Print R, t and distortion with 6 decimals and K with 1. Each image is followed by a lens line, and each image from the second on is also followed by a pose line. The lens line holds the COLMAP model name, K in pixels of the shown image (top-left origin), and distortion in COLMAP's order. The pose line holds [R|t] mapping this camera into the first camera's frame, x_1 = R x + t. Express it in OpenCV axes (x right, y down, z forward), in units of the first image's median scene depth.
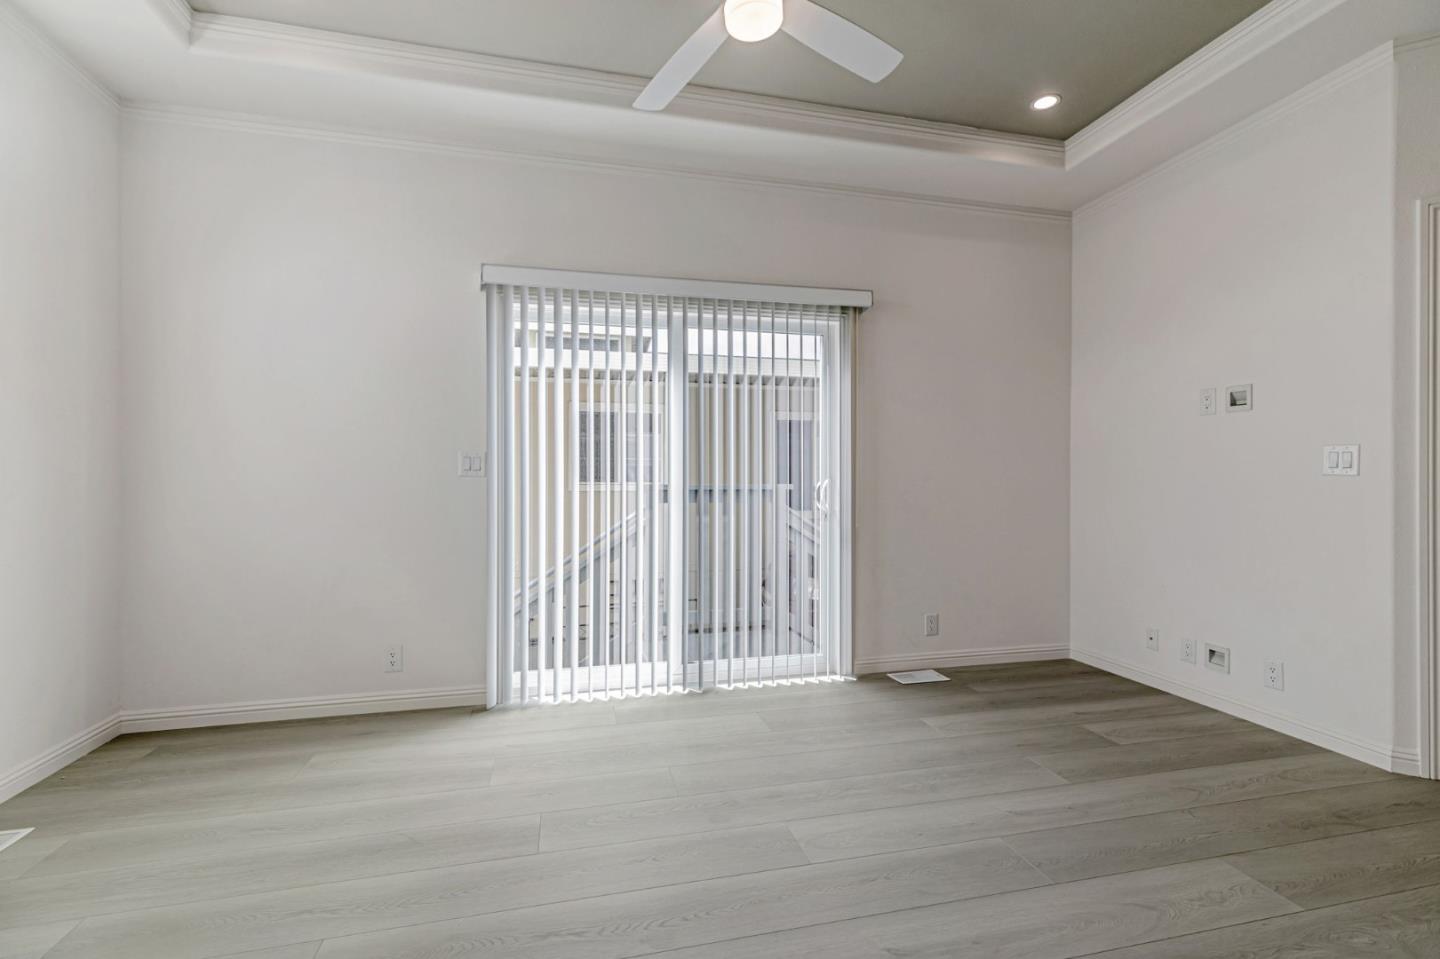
lens RADIAL K [[642.8, 0, 720.6], [0, 642.8, 475.2], [0, 0, 1]] dist [0.005445, -0.000027]
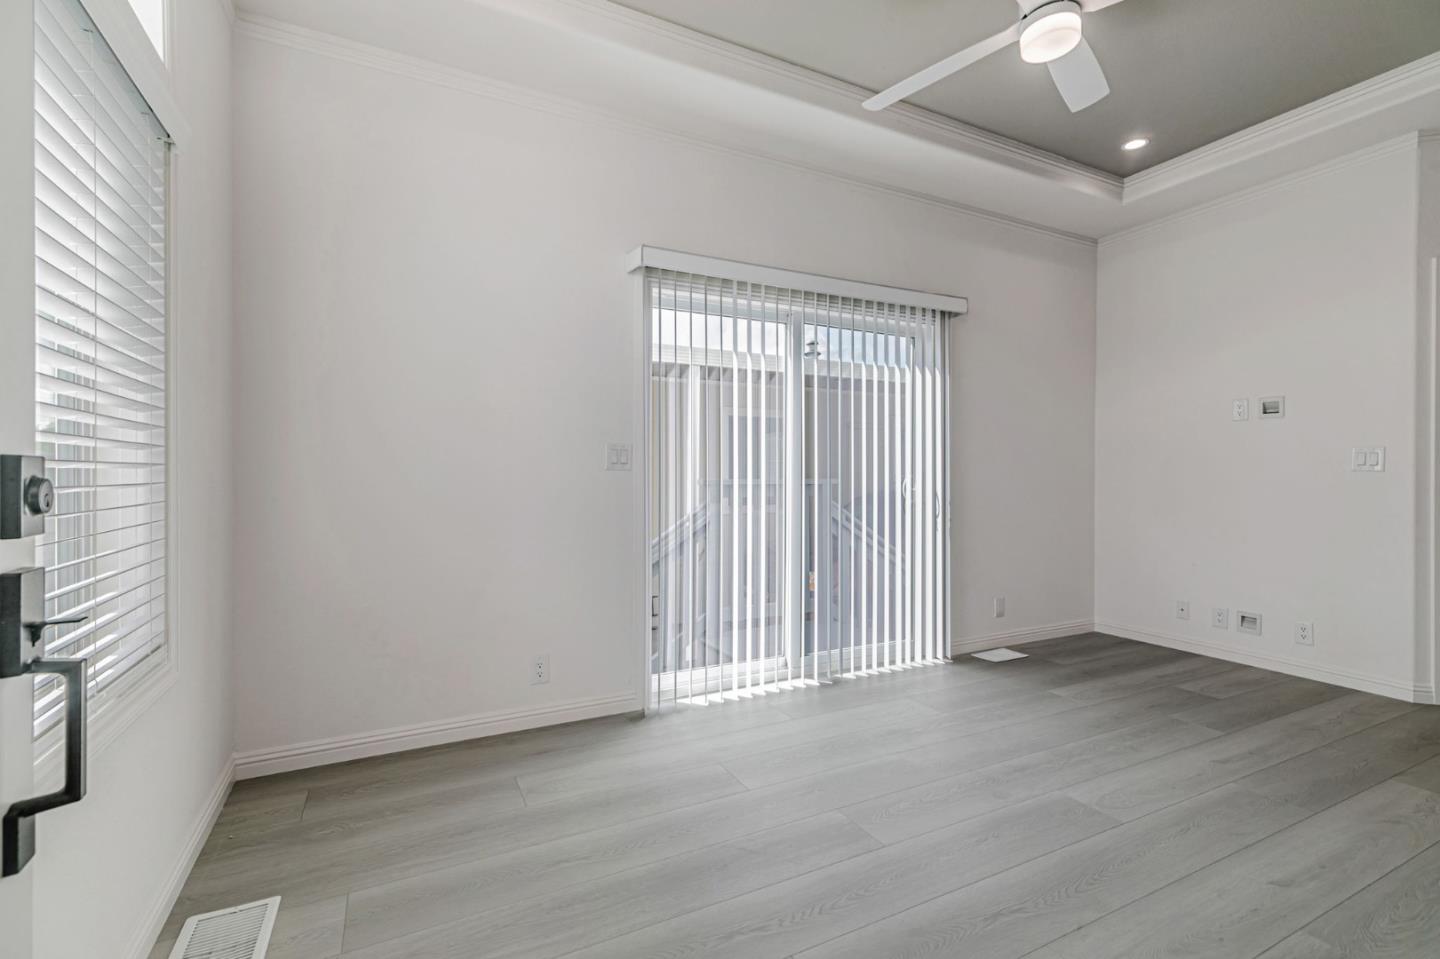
lens RADIAL K [[646.0, 0, 722.2], [0, 646.0, 472.0], [0, 0, 1]] dist [0.004672, 0.001161]
pose [[0.973049, 0.002837, 0.230579, -0.480554], [-0.003327, 0.999993, 0.001737, 0.003239], [-0.230573, -0.002457, 0.973052, 0.050758]]
